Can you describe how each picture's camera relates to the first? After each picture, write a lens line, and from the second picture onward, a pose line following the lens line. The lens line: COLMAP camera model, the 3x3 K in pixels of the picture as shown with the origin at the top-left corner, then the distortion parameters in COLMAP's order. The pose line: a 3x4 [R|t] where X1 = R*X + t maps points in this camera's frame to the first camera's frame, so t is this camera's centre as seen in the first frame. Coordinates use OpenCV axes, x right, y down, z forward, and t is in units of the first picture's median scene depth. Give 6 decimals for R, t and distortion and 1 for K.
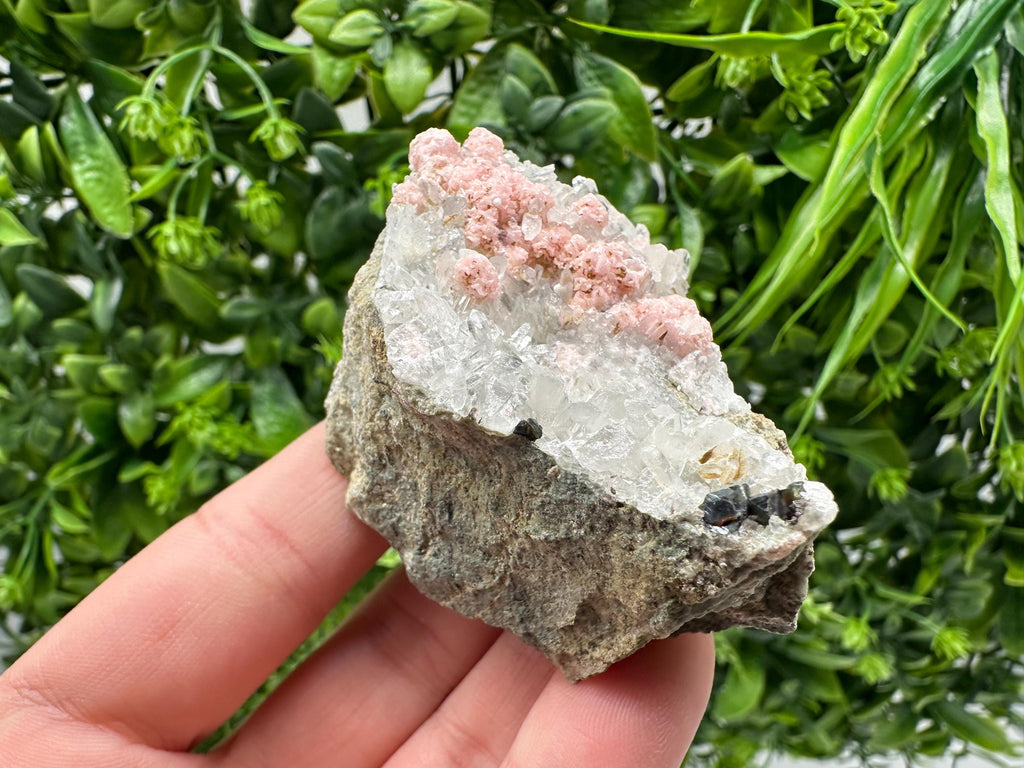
lens RADIAL K [[736.3, 0, 455.0], [0, 736.3, 484.5], [0, 0, 1]] dist [-0.007265, 0.001497]
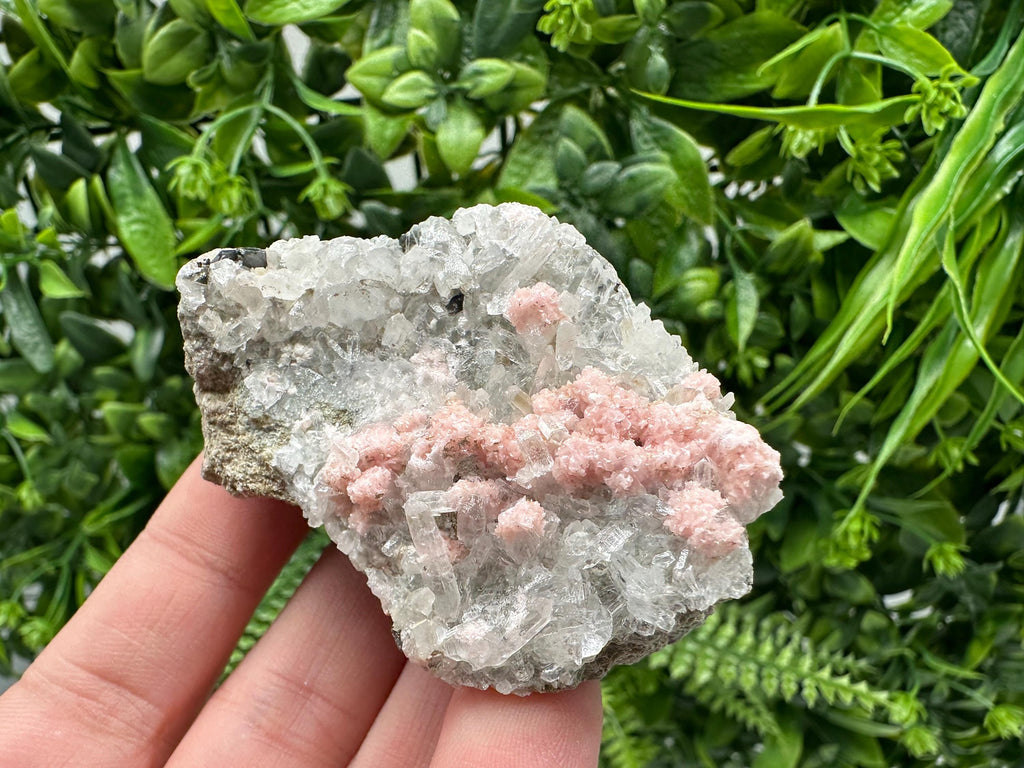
lens RADIAL K [[736.7, 0, 451.9], [0, 736.7, 491.2], [0, 0, 1]] dist [-0.008587, 0.002399]
pose [[0.999186, 0.026297, -0.030594, -0.031127], [-0.026553, 0.999615, -0.007991, -0.071299], [0.030372, 0.008797, 0.999500, 0.021559]]
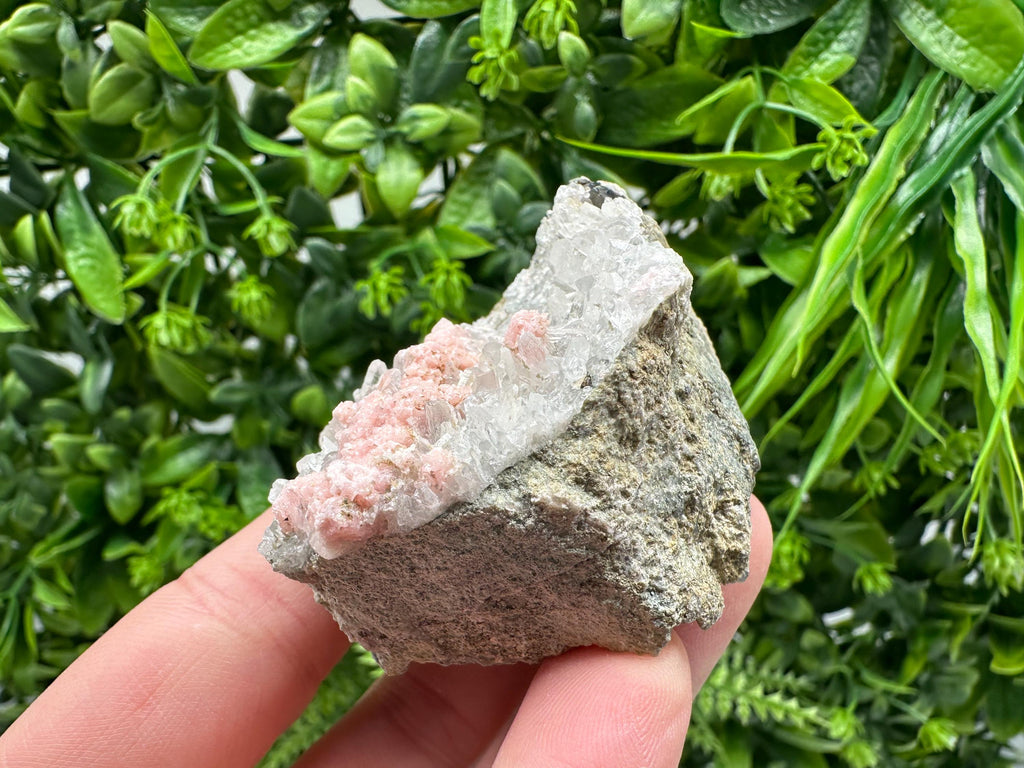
lens RADIAL K [[736.7, 0, 451.9], [0, 736.7, 491.2], [0, 0, 1]] dist [-0.008587, 0.002399]
pose [[0.999853, 0.014638, 0.008884, 0.005163], [-0.014254, 0.999020, -0.041905, -0.076347], [-0.009489, 0.041772, 0.999082, -0.000840]]
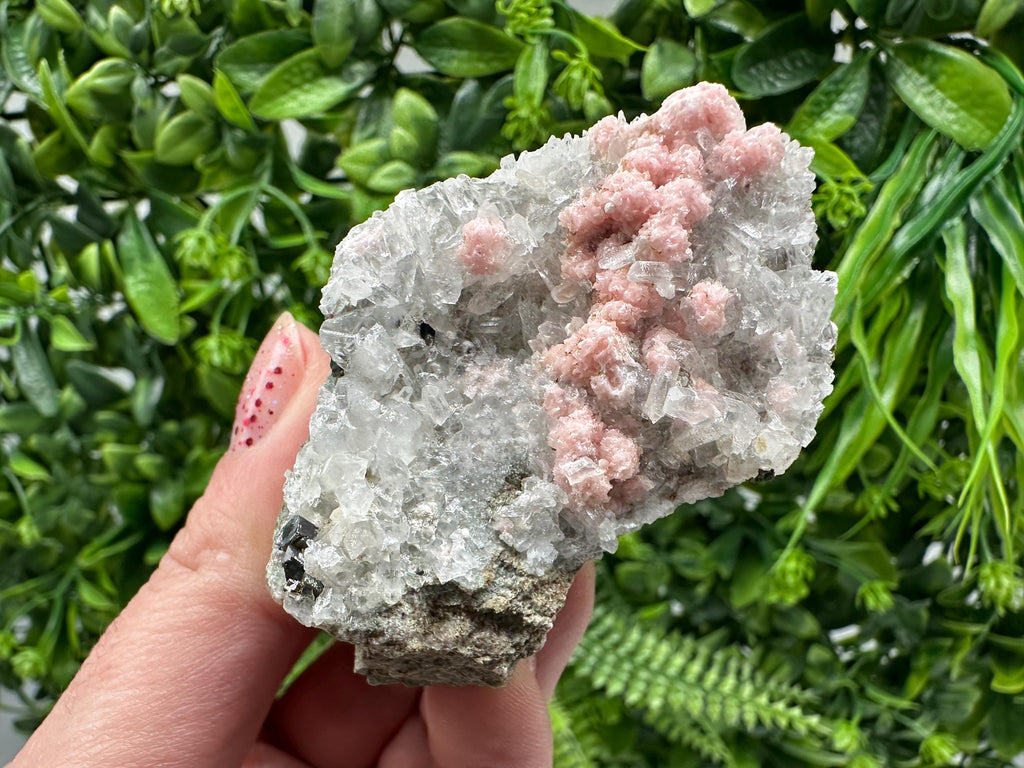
lens RADIAL K [[737.6, 0, 457.8], [0, 737.6, 478.1], [0, 0, 1]] dist [-0.003163, -0.002884]
pose [[0.999392, 0.034723, -0.003145, -0.013991], [-0.034862, 0.996326, -0.078225, -0.072502], [0.000417, 0.078287, 0.996931, -0.077904]]
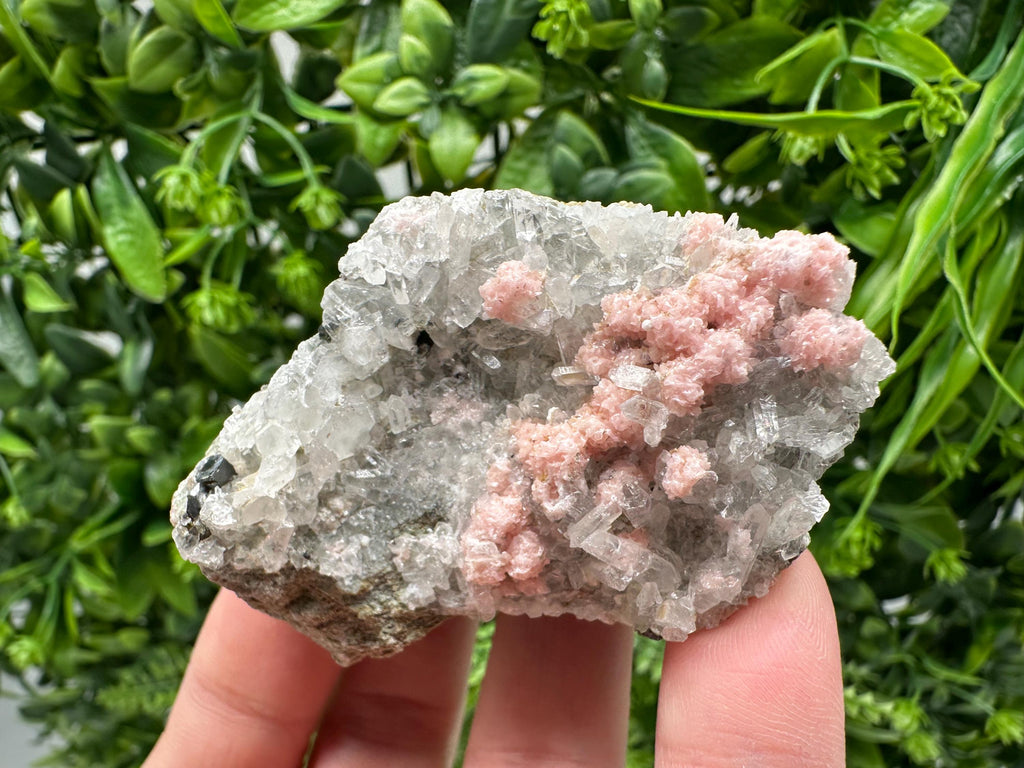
lens RADIAL K [[736.7, 0, 451.9], [0, 736.7, 491.2], [0, 0, 1]] dist [-0.008587, 0.002399]
pose [[0.999780, 0.013532, -0.016051, -0.042928], [-0.013710, 0.999845, -0.011022, -0.086131], [0.015899, 0.011240, 0.999810, 0.038601]]
